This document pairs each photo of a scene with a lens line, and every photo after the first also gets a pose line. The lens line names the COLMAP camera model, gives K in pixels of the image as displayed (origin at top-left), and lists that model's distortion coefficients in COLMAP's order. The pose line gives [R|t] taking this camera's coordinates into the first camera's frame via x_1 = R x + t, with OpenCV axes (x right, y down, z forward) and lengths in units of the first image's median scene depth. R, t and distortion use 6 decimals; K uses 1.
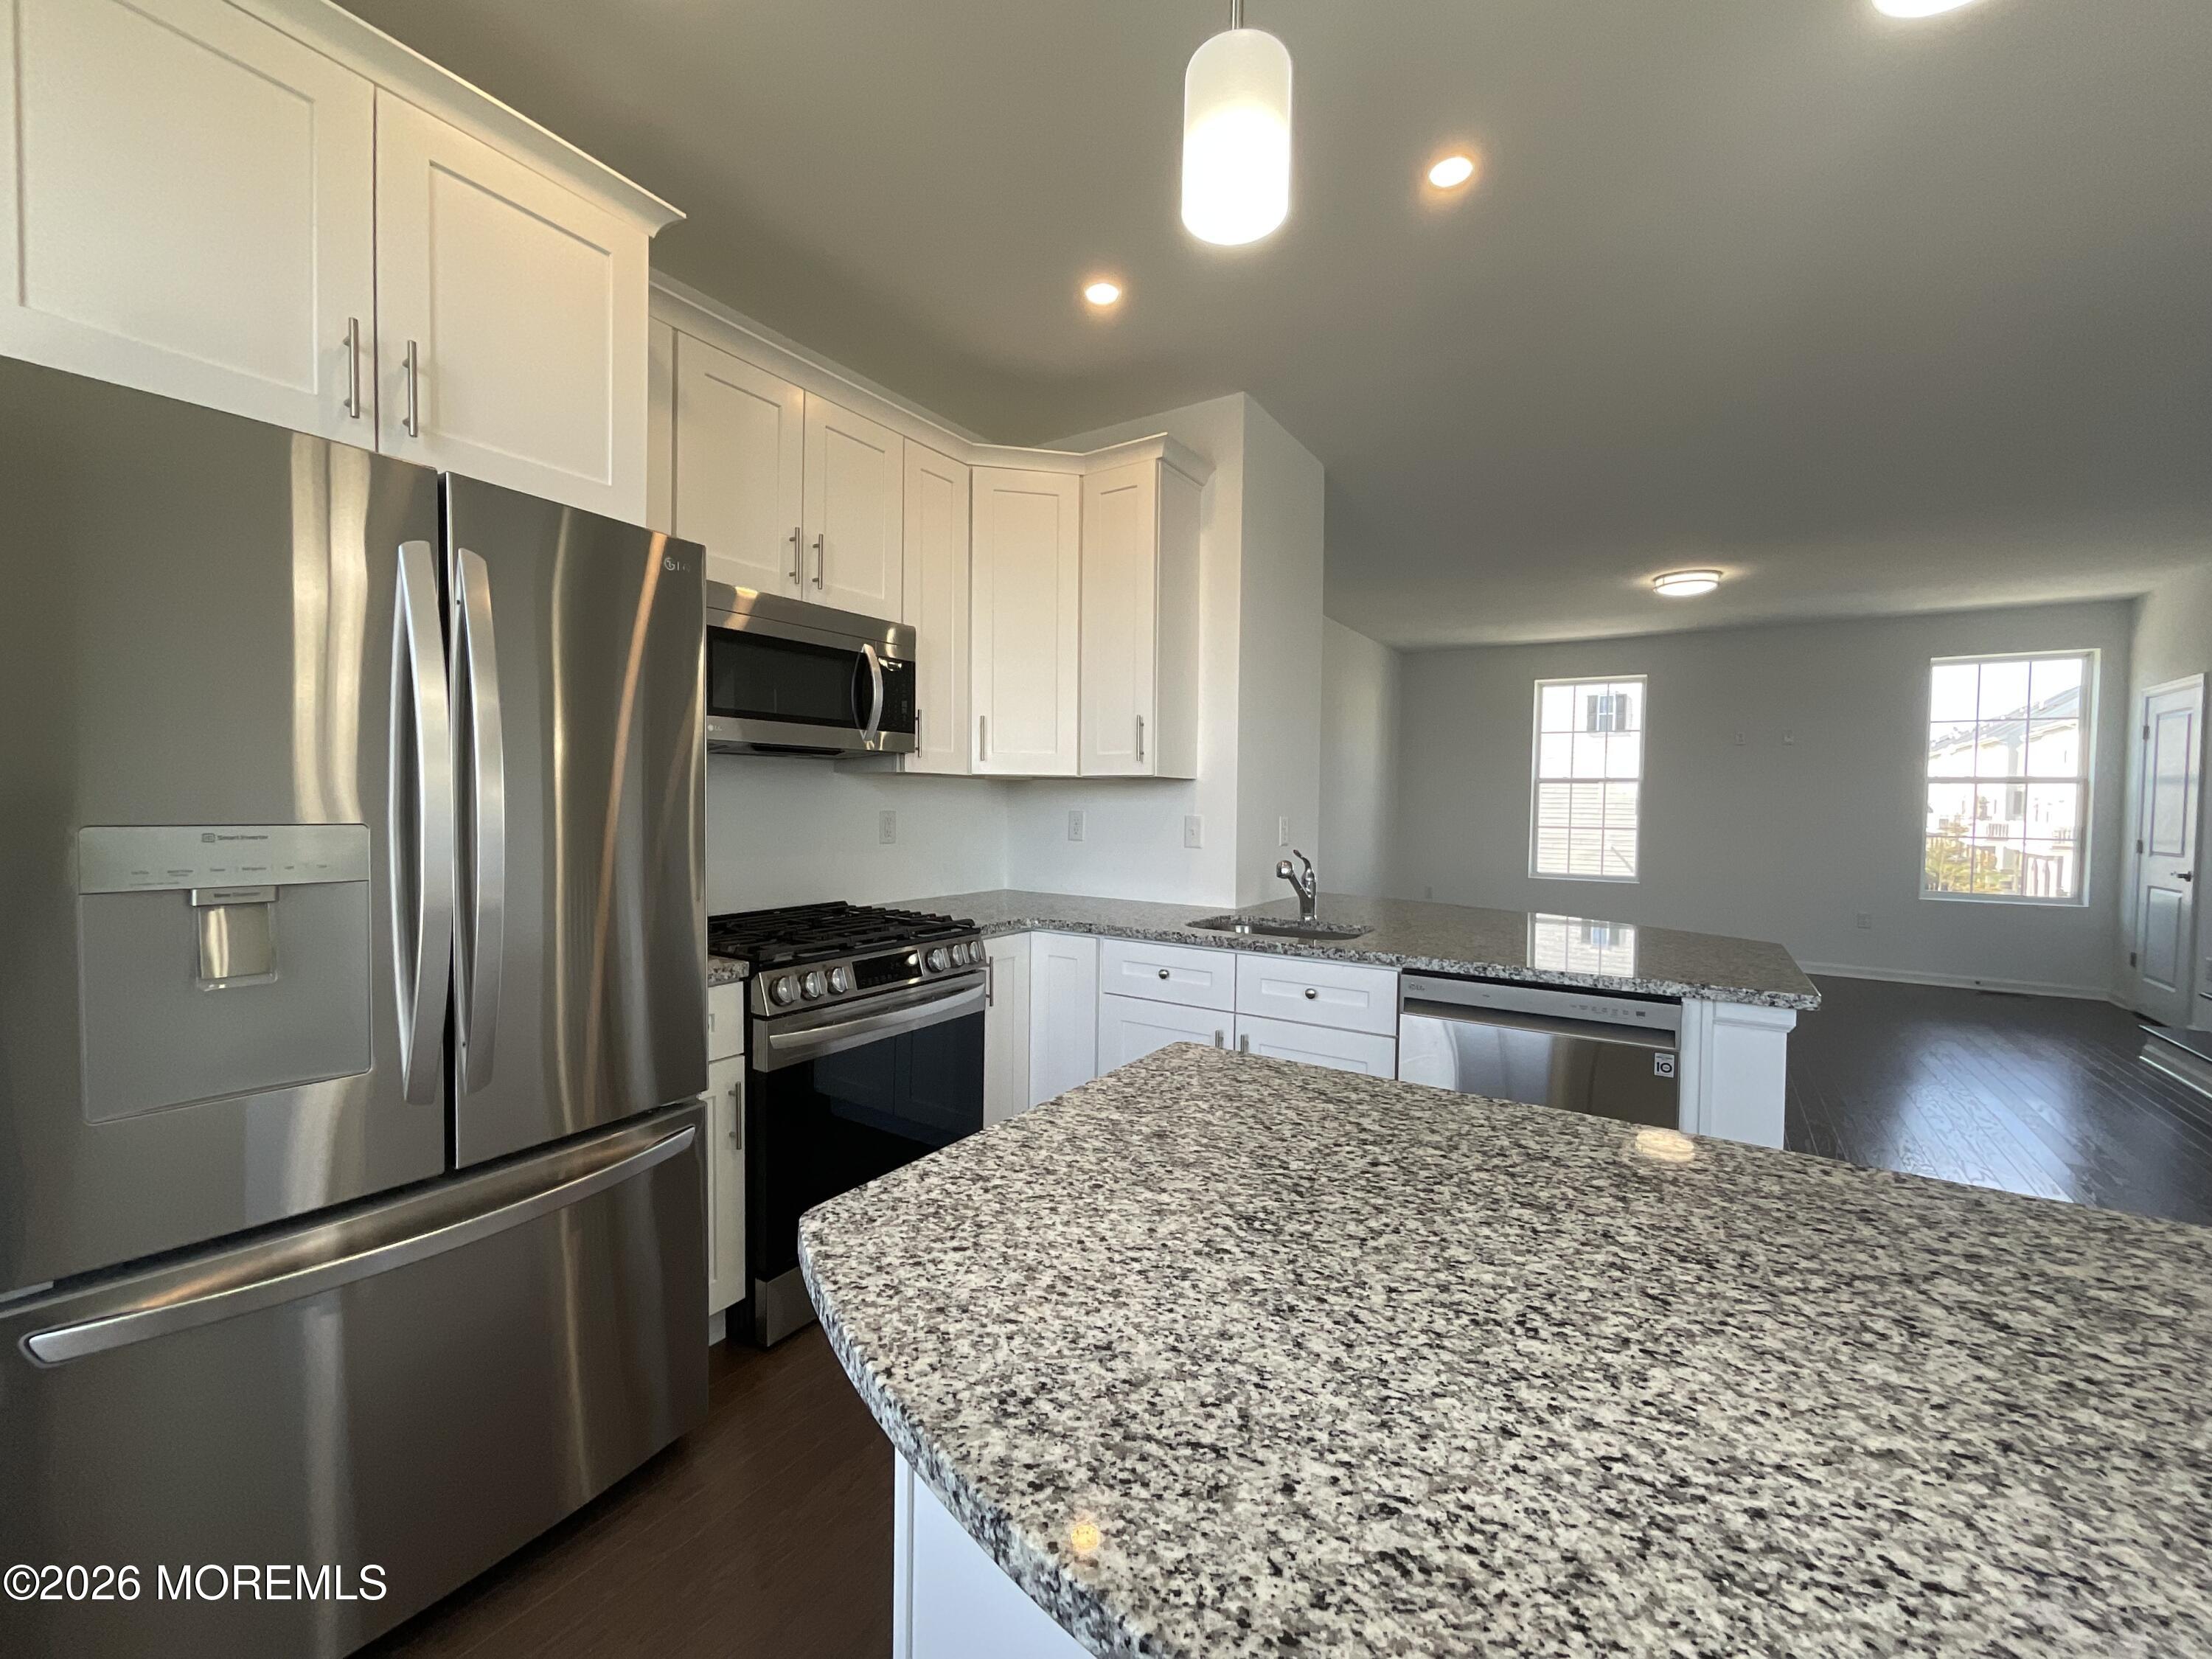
lens RADIAL K [[906.2, 0, 1106.0], [0, 906.2, 829.5], [0, 0, 1]] dist [-0.000143, 0.000624]
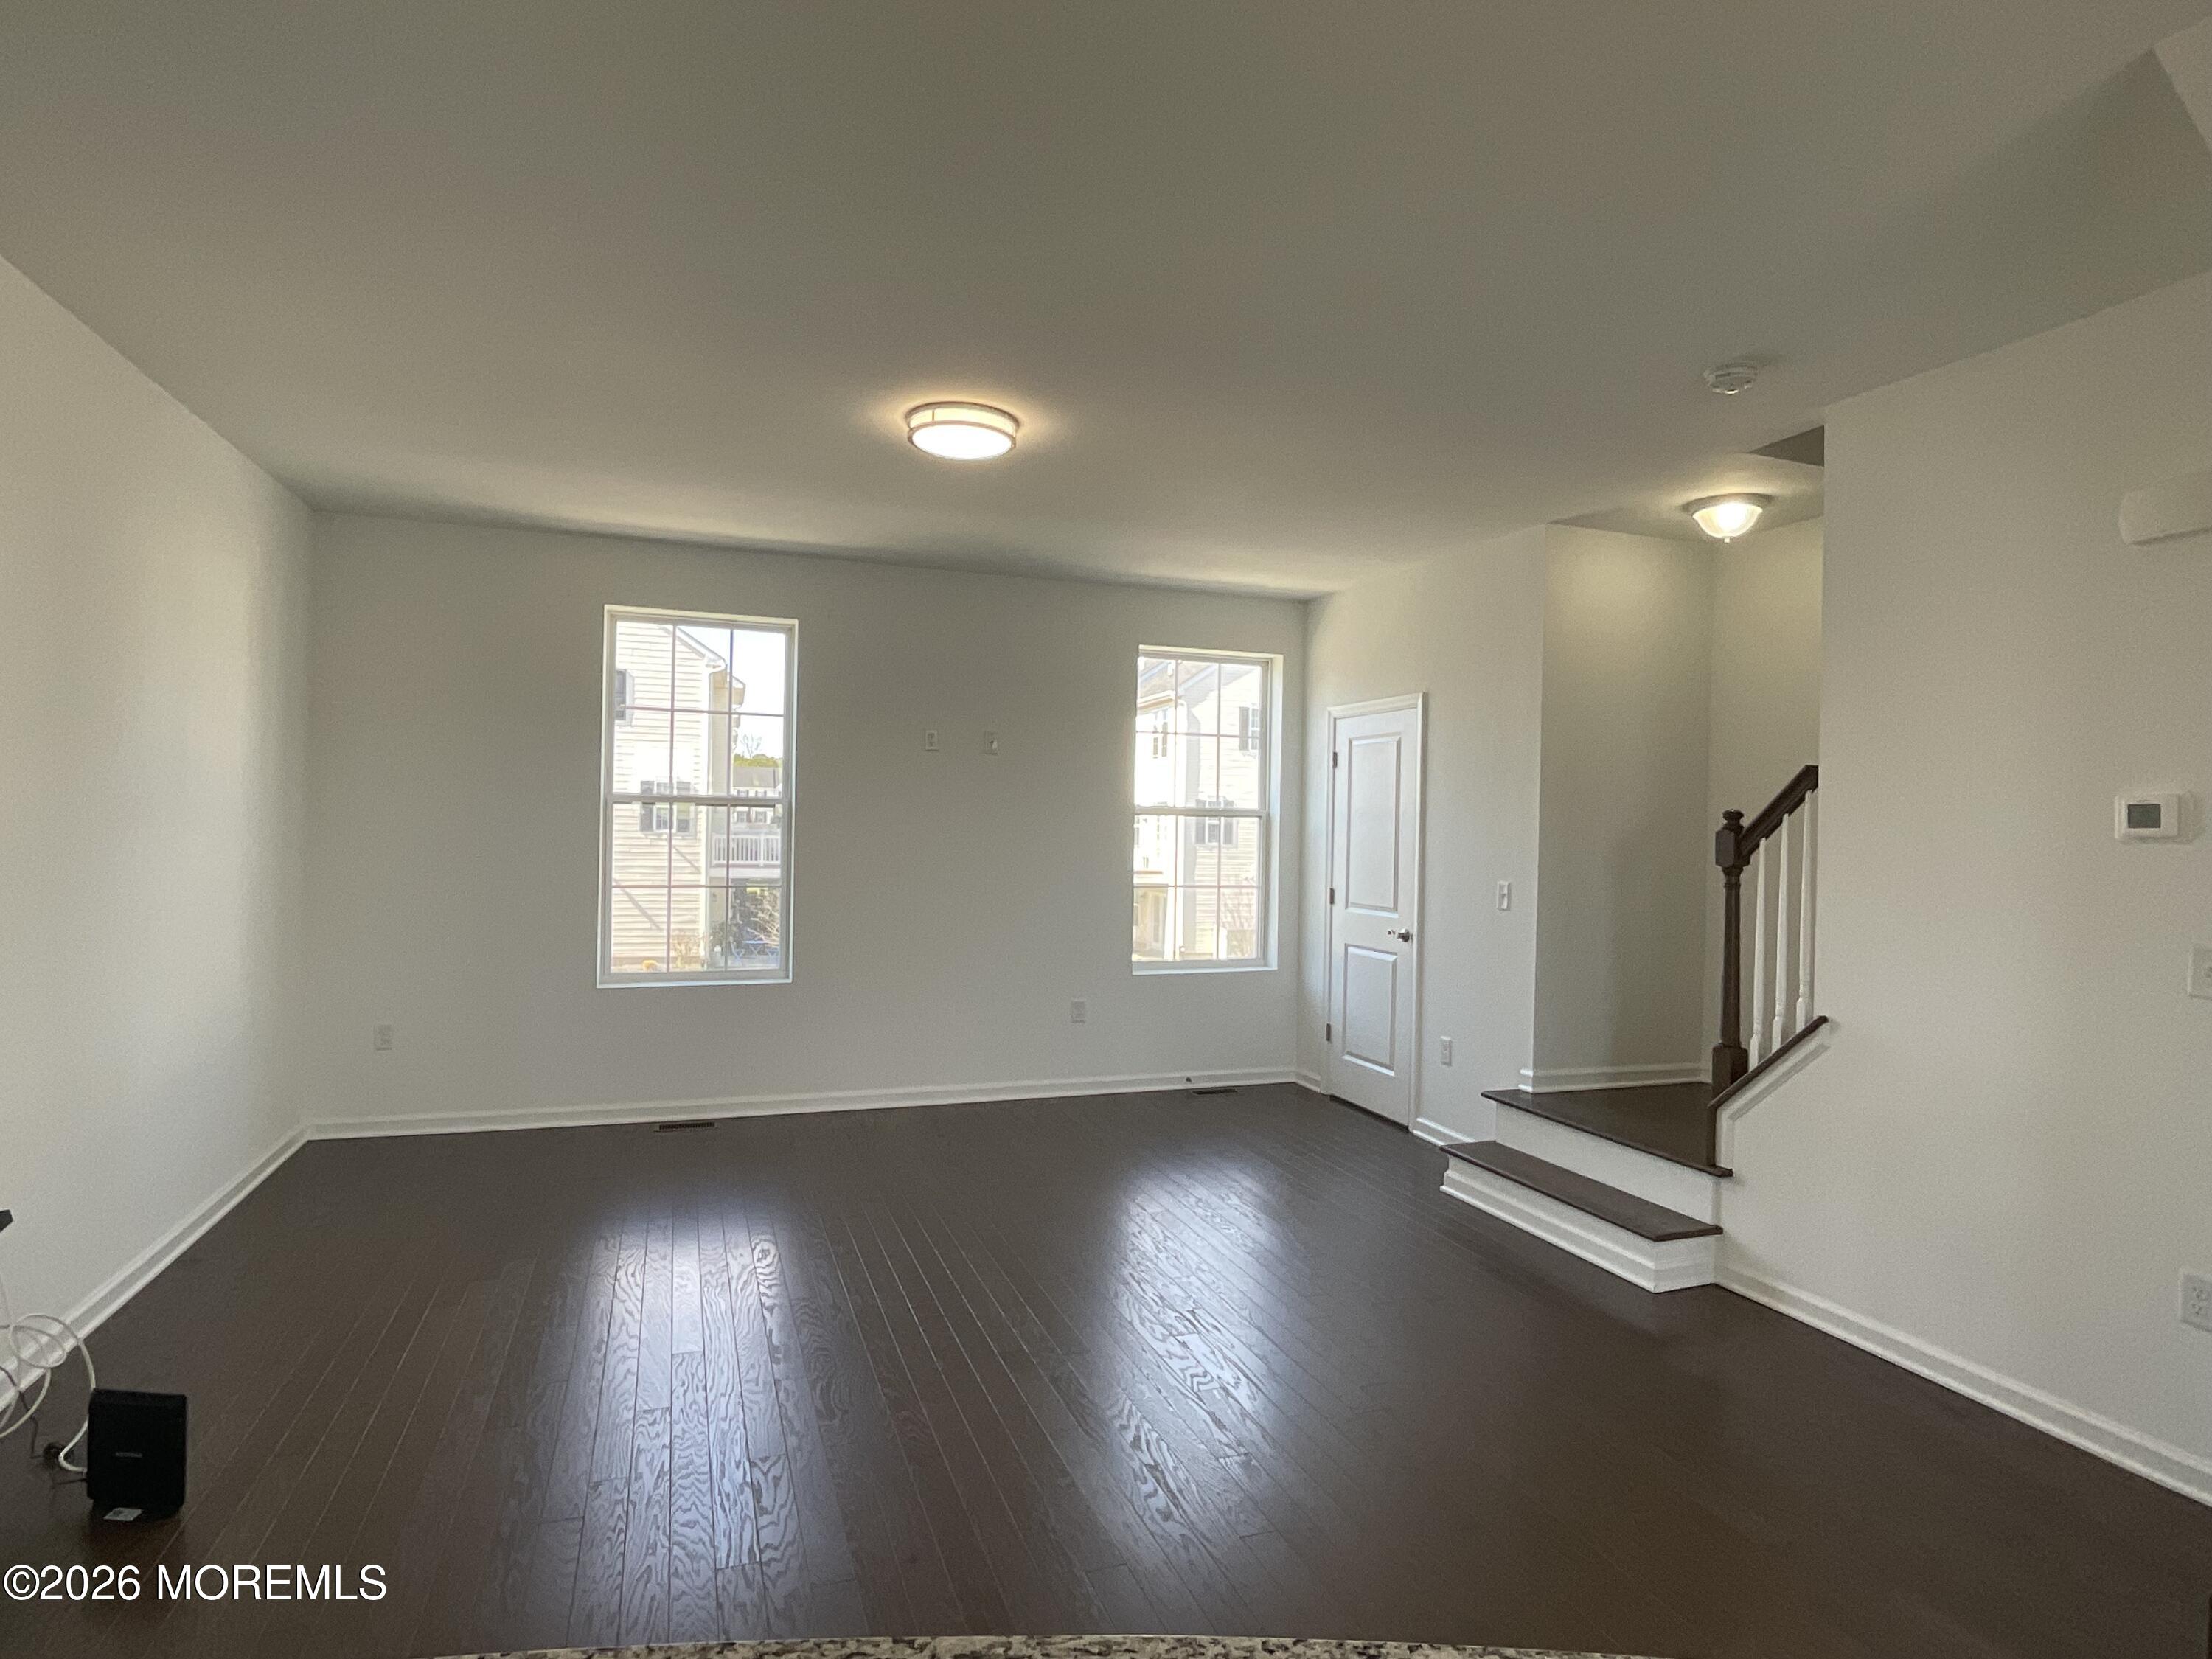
lens RADIAL K [[1187.2, 0, 1106.0], [0, 1187.2, 829.5], [0, 0, 1]] dist [-0.000030, -0.000016]
pose [[0.599792, -0.003537, 0.800148, 0.134605], [0.015125, 0.999862, -0.006918, -0.035398], [-0.800013, 0.016252, 0.599762, 0.477351]]
